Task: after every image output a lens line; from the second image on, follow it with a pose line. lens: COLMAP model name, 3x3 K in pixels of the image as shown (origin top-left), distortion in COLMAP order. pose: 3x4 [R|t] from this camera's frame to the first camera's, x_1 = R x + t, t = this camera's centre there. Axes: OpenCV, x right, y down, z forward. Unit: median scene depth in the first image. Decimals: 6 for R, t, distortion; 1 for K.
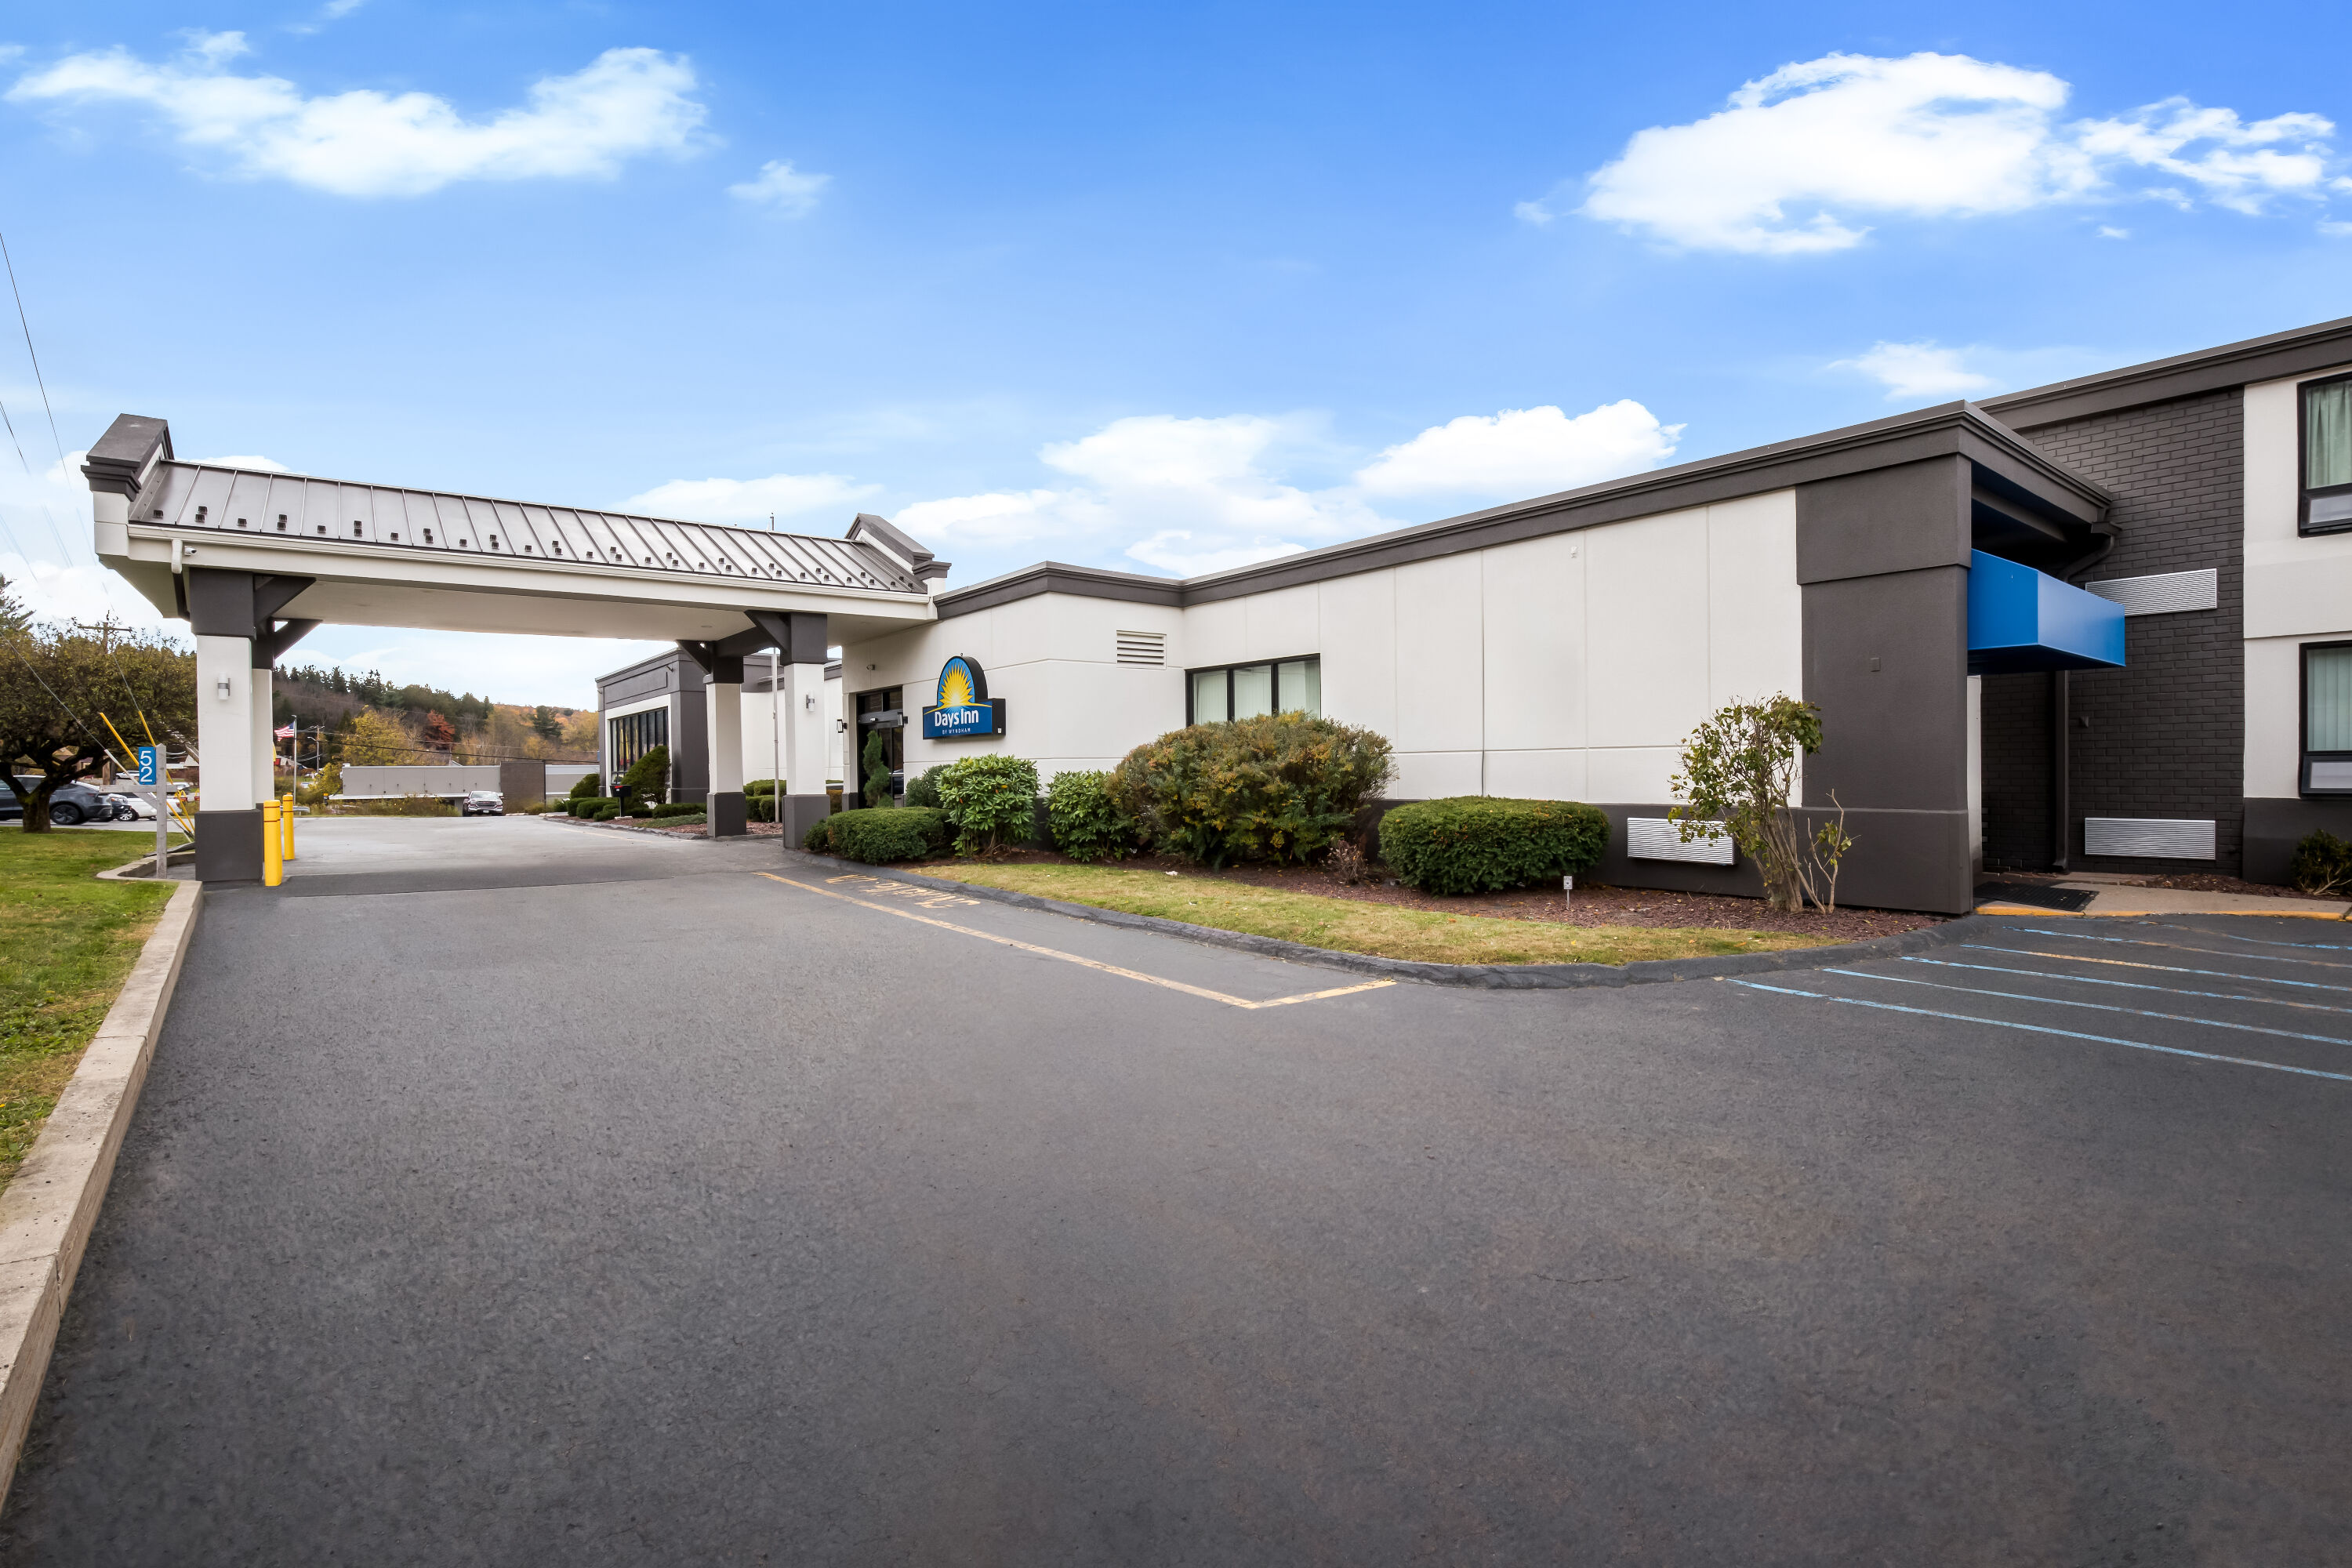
lens RADIAL K [[1047.2, 0, 1176.0], [0, 1047.2, 784.0], [0, 0, 1]] dist [0.003579, 0.000083]
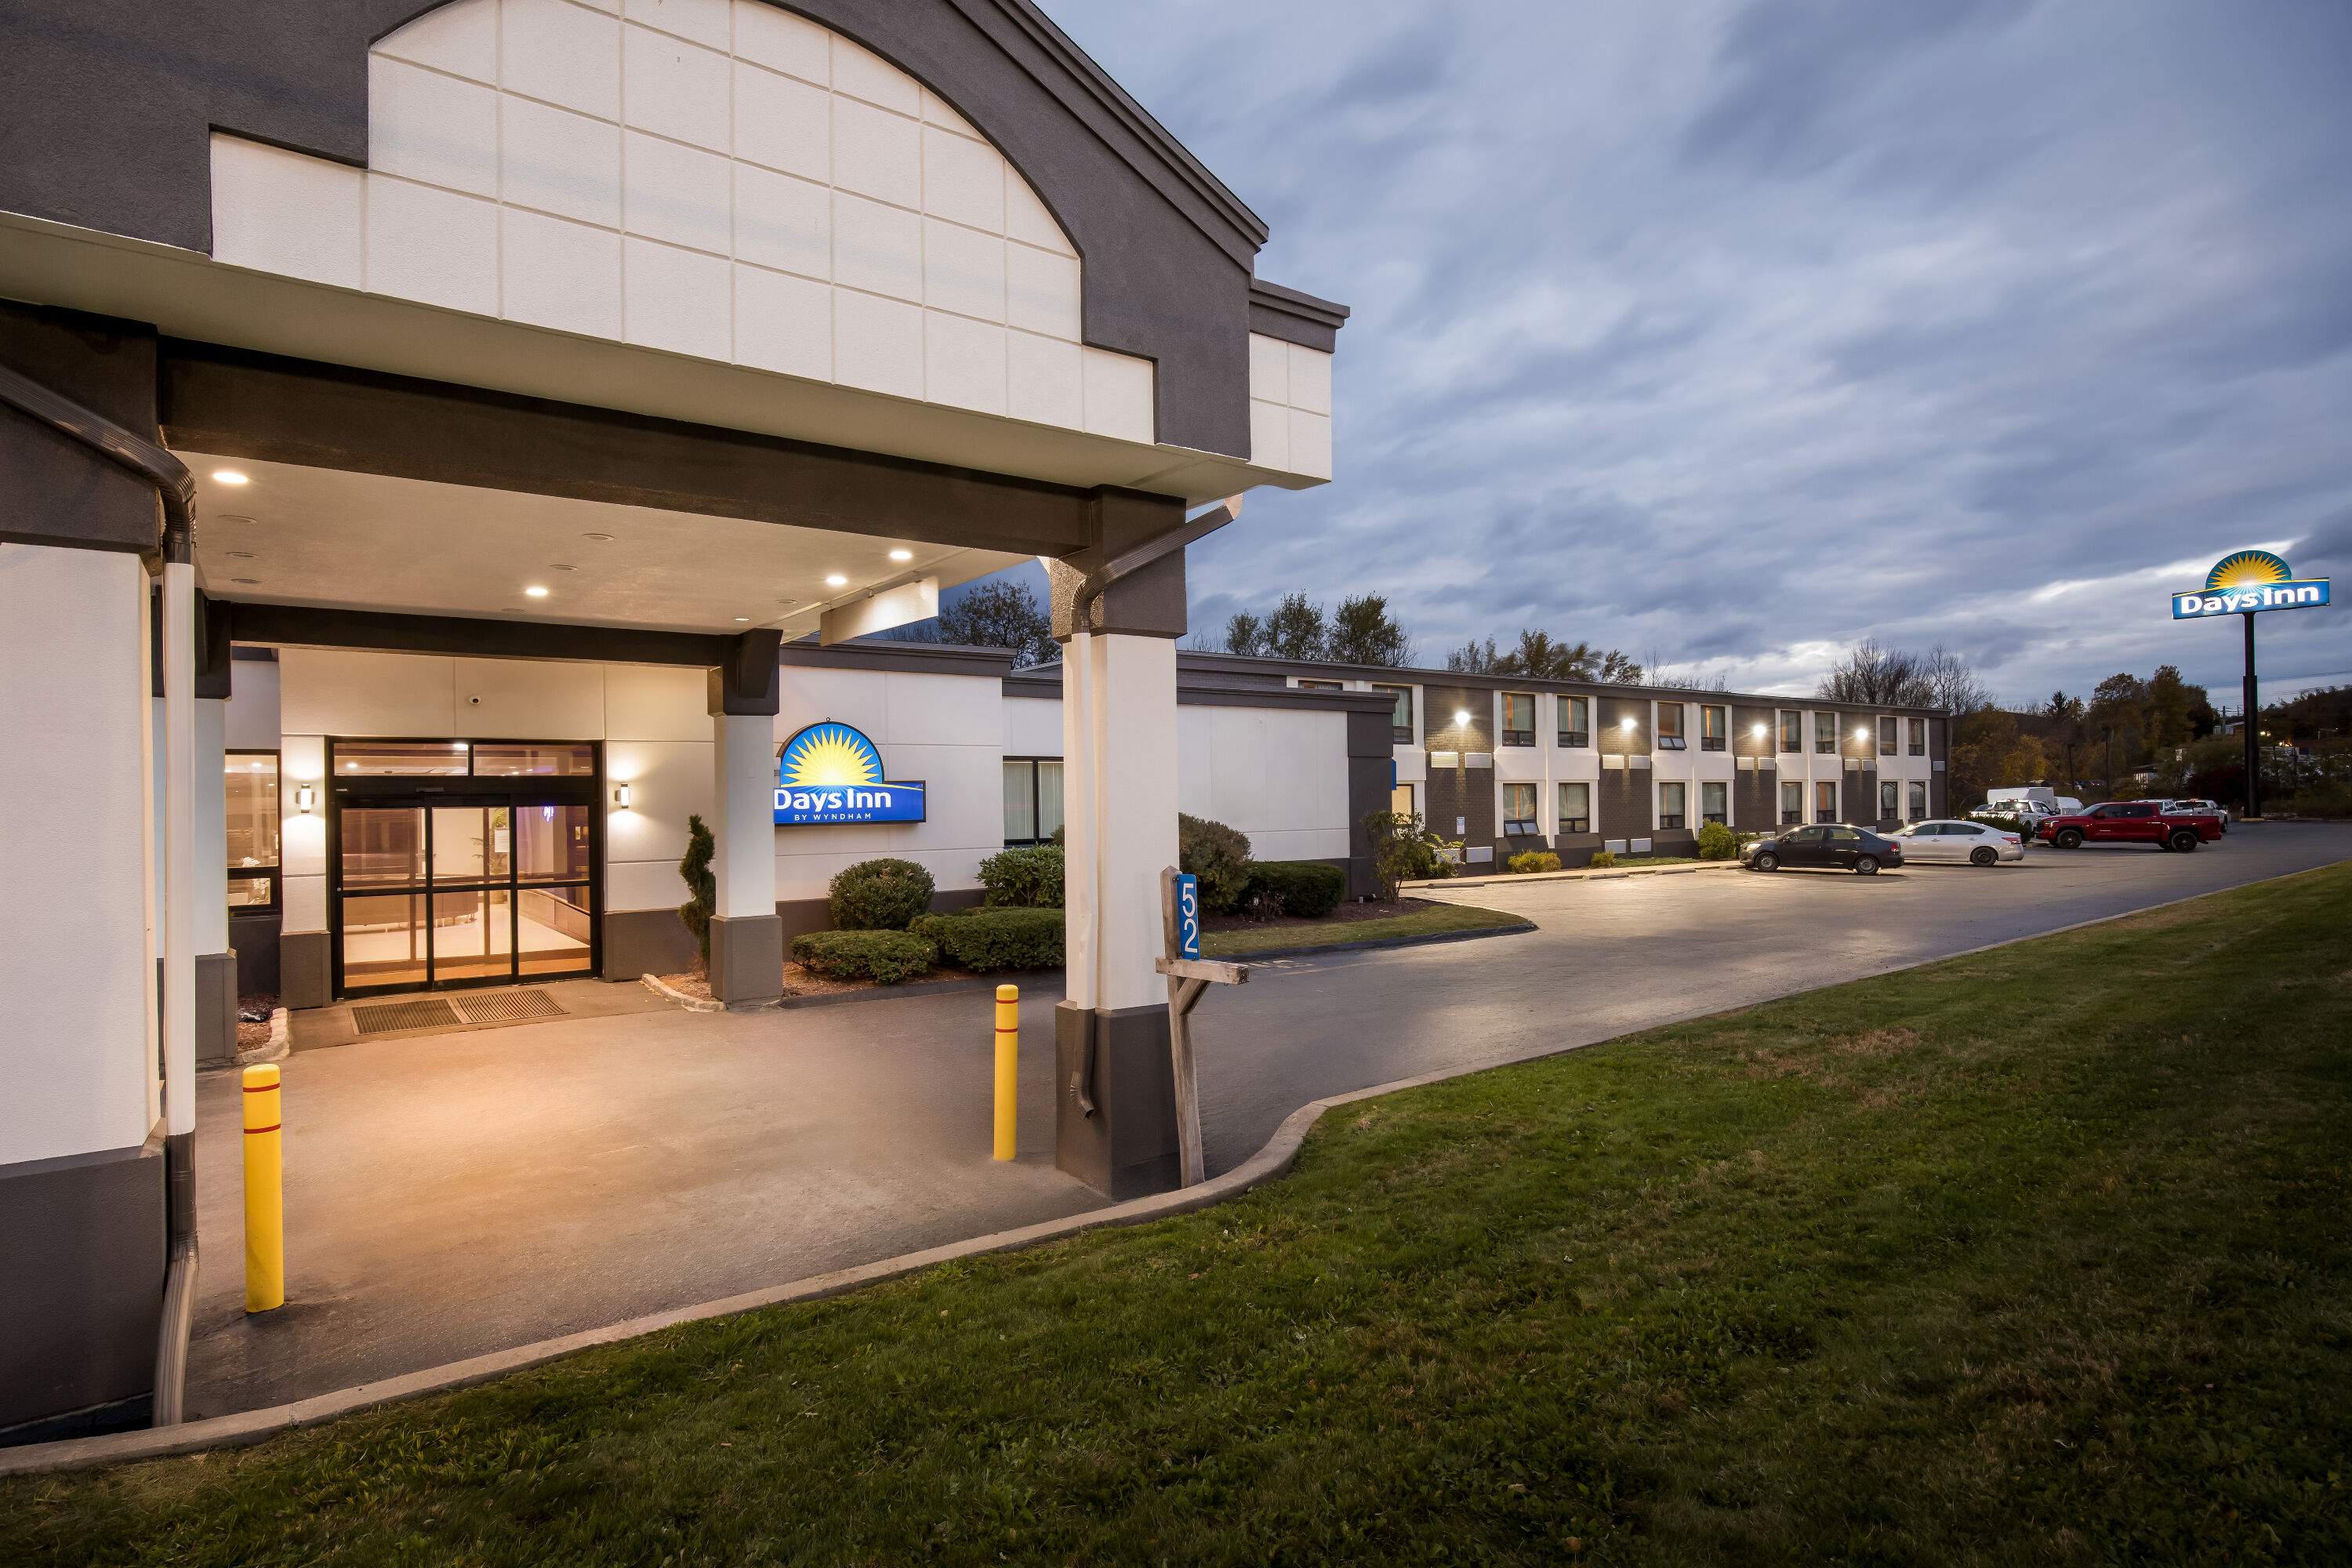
lens RADIAL K [[1248.3, 0, 1176.7], [0, 1248.3, 797.6], [0, 0, 1]] dist [-0.039178, -0.001162]
pose [[0.024405, 0.011658, 0.999634, -1.632110], [0.028311, 0.999523, -0.012348, -0.067357], [-0.999301, 0.028602, 0.024063, 1.051049]]
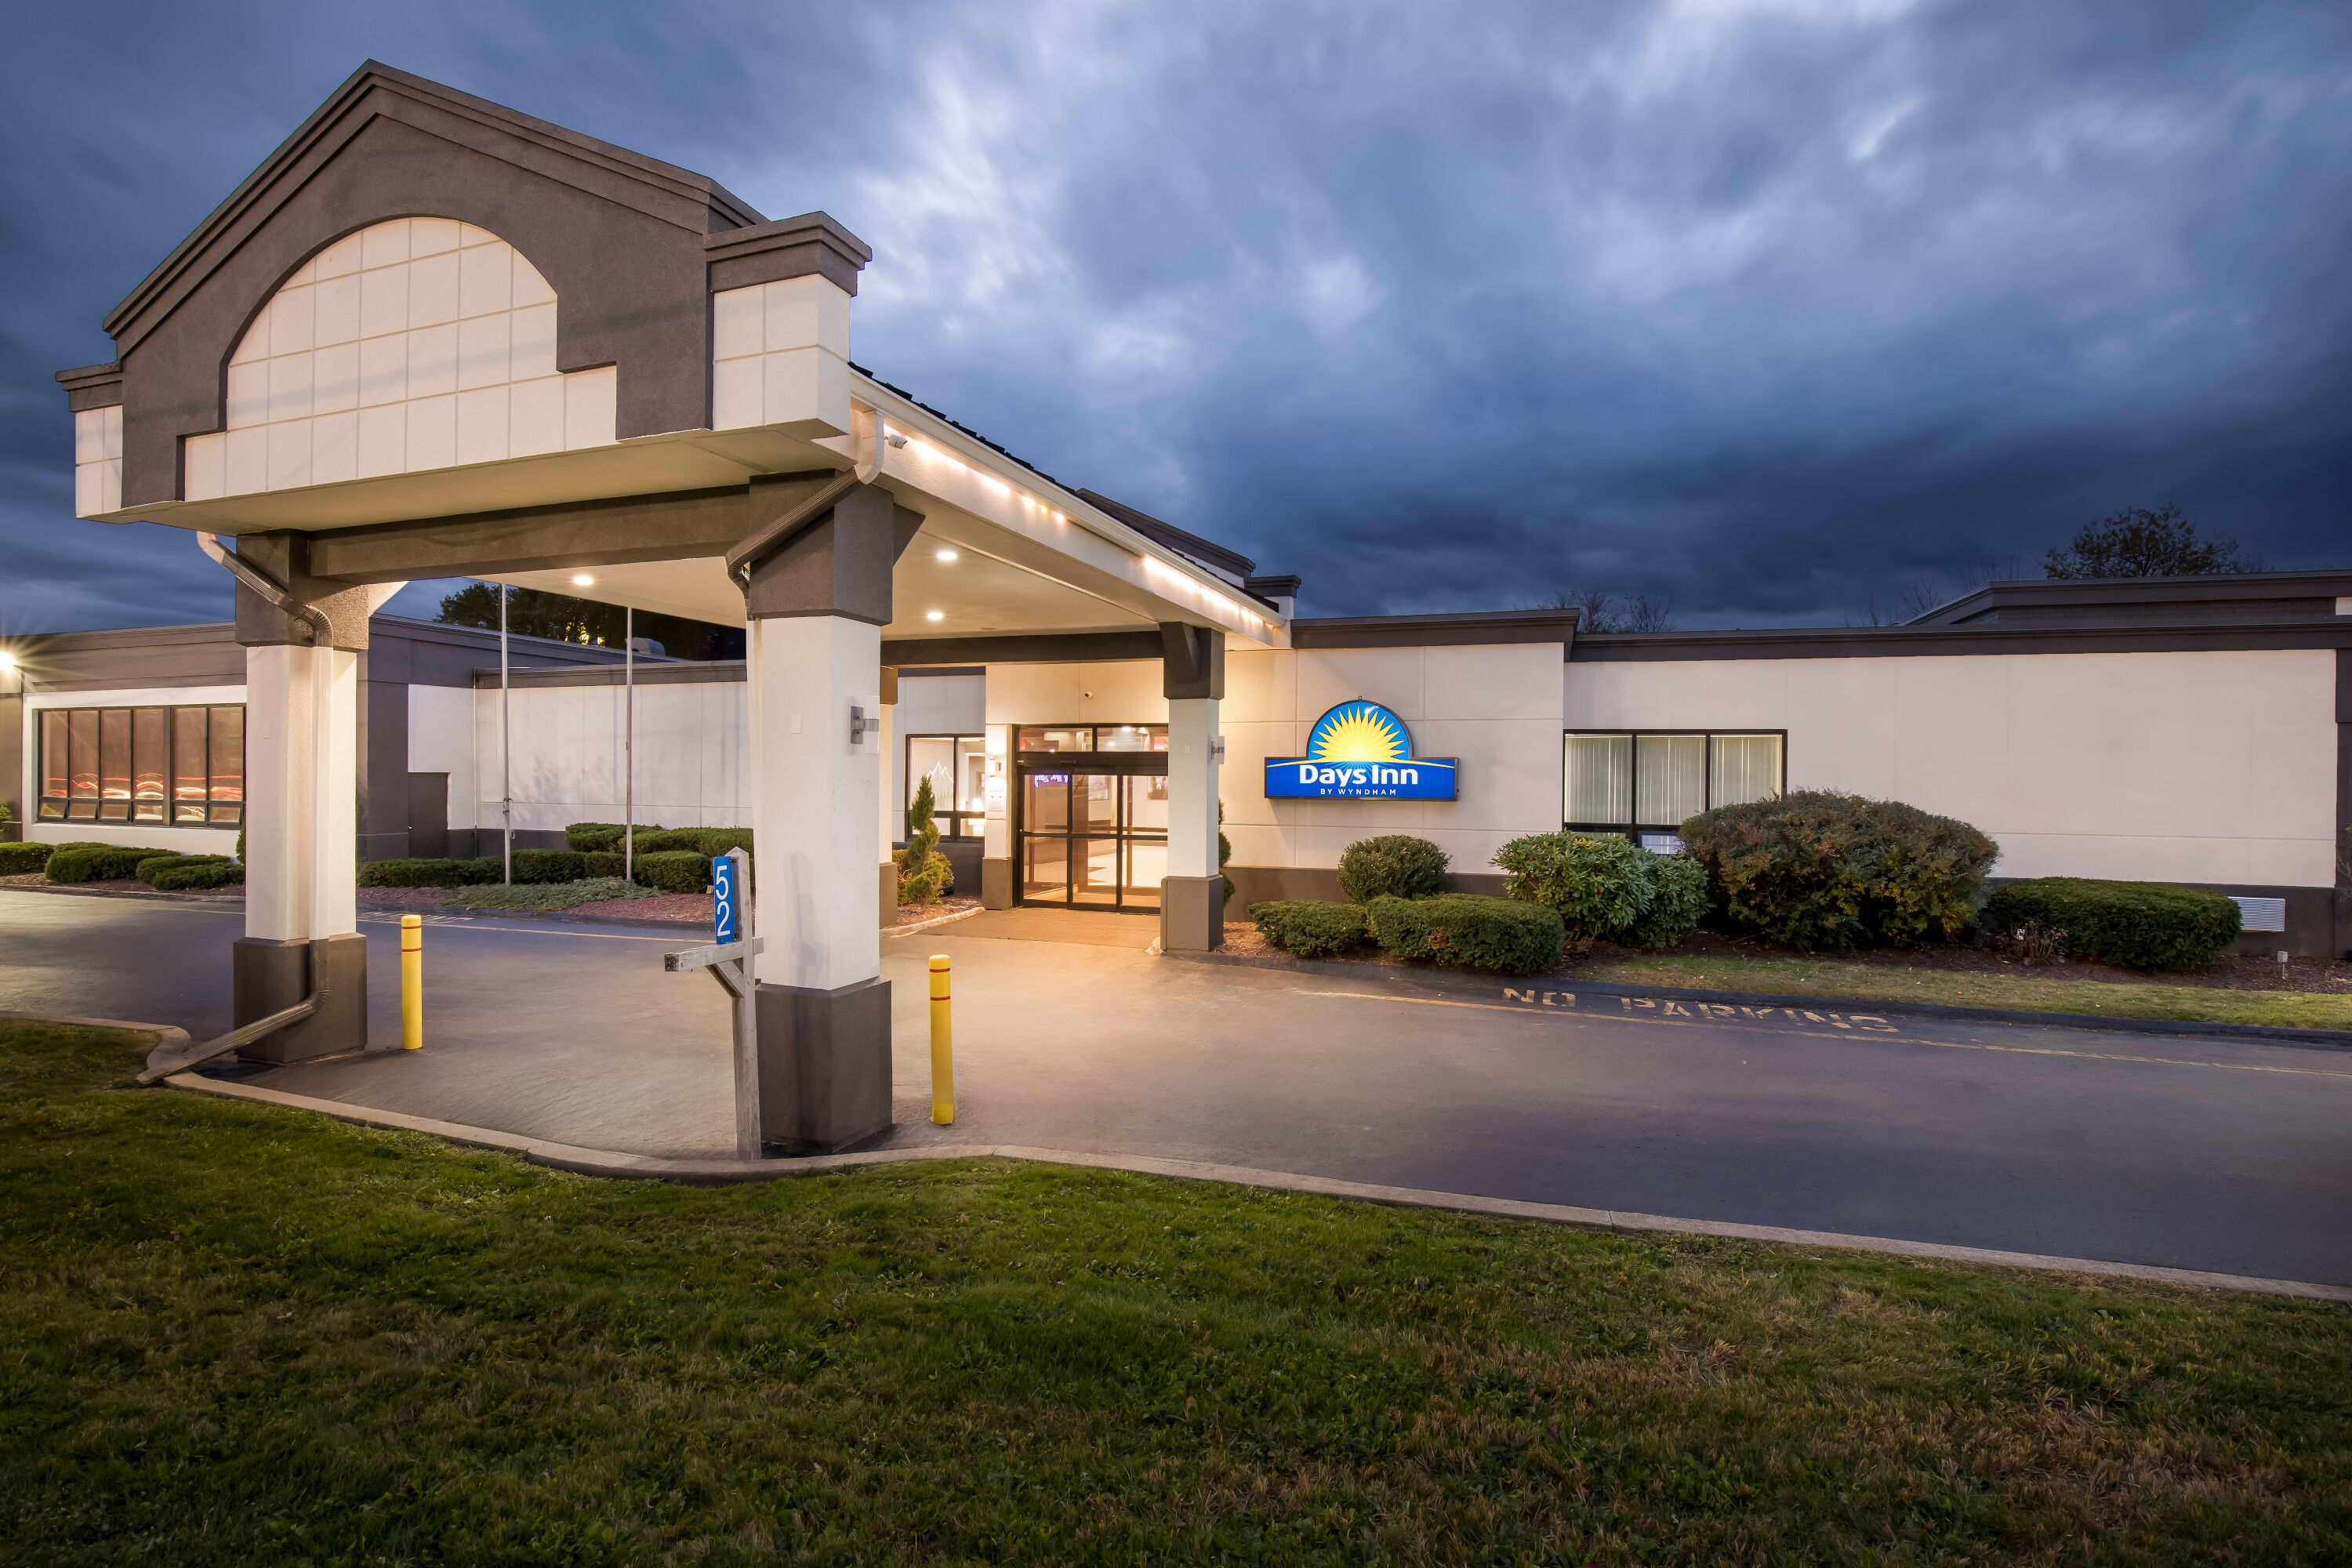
lens RADIAL K [[1115.5, 0, 1171.7], [0, 1115.5, 775.3], [0, 0, 1]] dist [-0.032637, -0.000256]
pose [[0.852105, 0.016574, 0.523108, -1.132861], [-0.009627, 0.999826, -0.015996, -0.070263], [-0.523282, 0.008594, 0.852116, 0.500804]]
